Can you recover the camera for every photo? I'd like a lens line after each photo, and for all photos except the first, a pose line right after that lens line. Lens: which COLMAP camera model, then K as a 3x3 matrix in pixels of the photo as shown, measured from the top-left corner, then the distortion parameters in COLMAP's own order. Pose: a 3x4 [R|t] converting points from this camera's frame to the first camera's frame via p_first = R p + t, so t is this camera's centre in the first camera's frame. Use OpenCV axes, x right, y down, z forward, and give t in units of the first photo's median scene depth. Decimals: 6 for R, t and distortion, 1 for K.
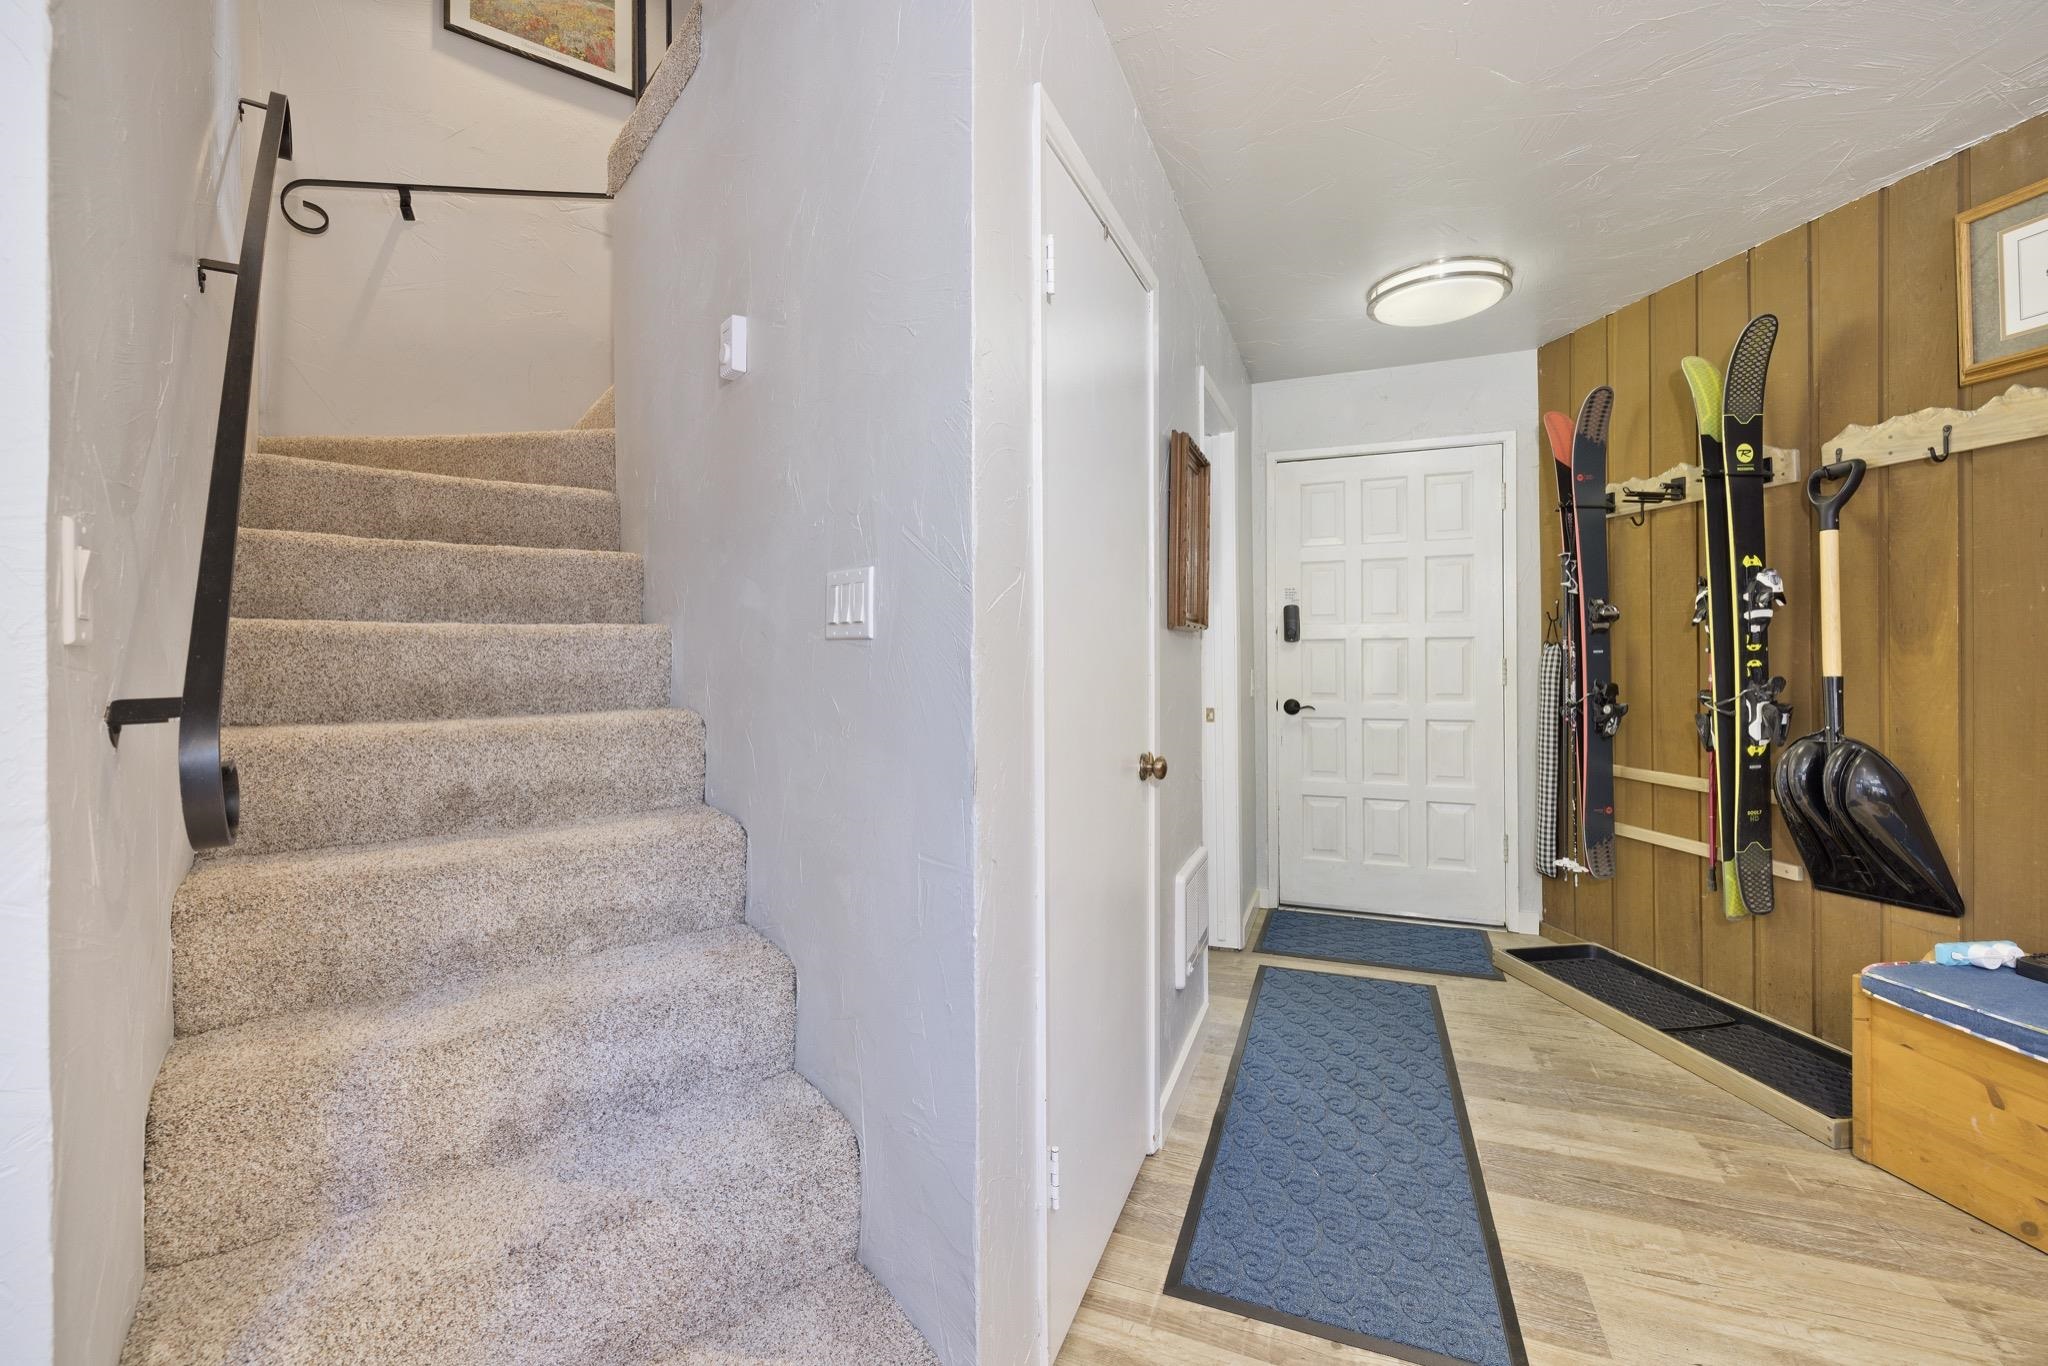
lens RADIAL K [[874.3, 0, 1010.7], [0, 874.3, 646.5], [0, 0, 1]] dist [-0.000304, -0.000248]
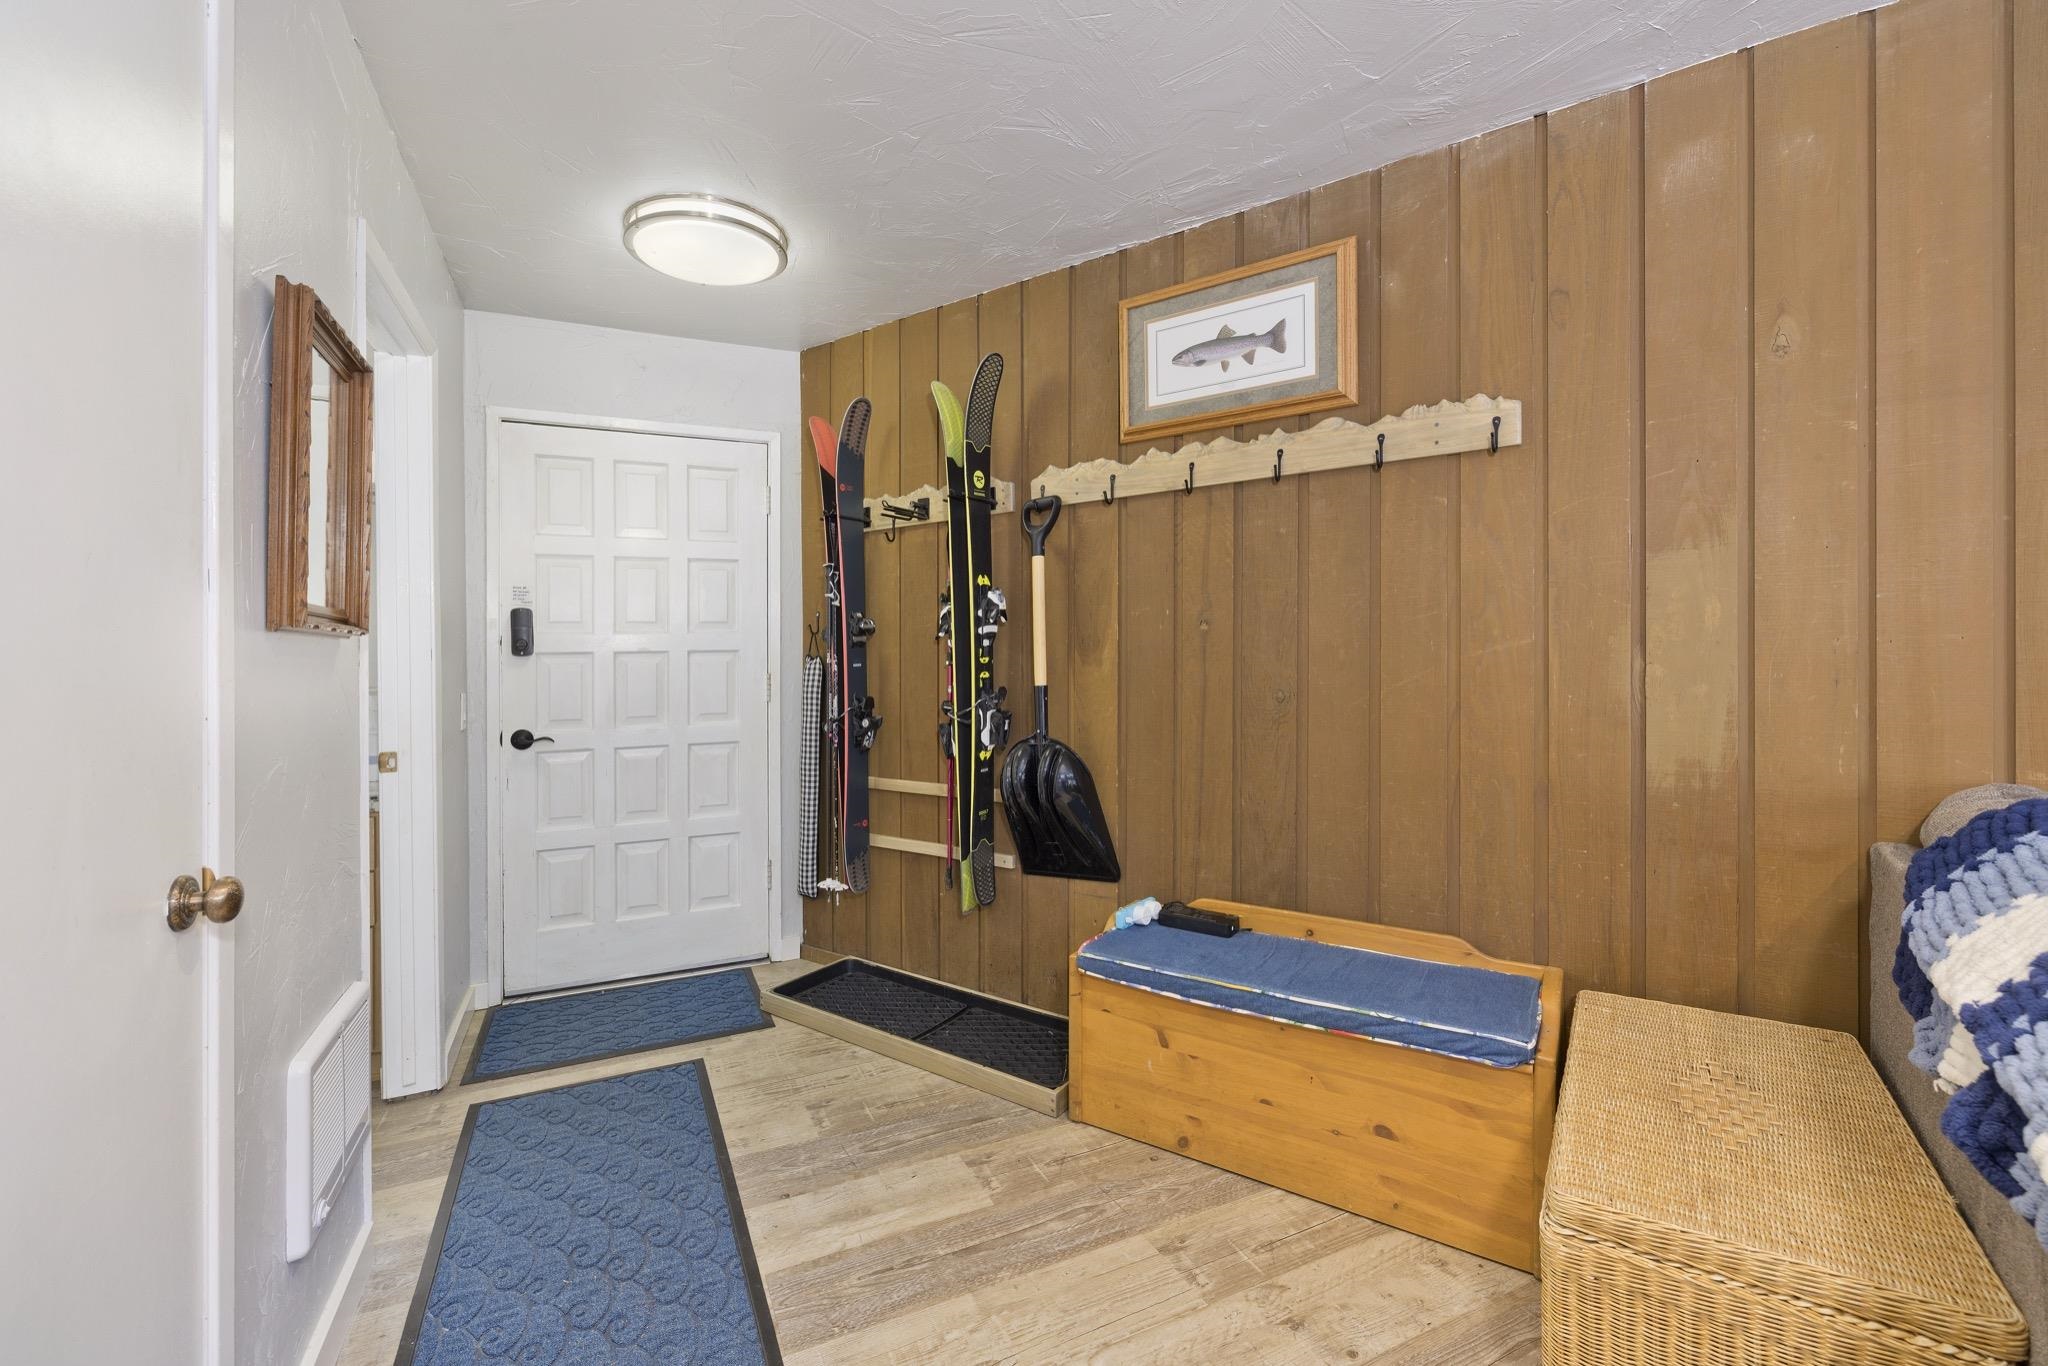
lens RADIAL K [[874.3, 0, 1010.7], [0, 874.3, 646.5], [0, 0, 1]] dist [-0.000304, -0.000248]
pose [[0.687524, 0.007027, 0.726127, 0.087985], [0.005172, 0.999880, -0.014573, 0.000166], [-0.726143, 0.013775, 0.687406, 0.237230]]
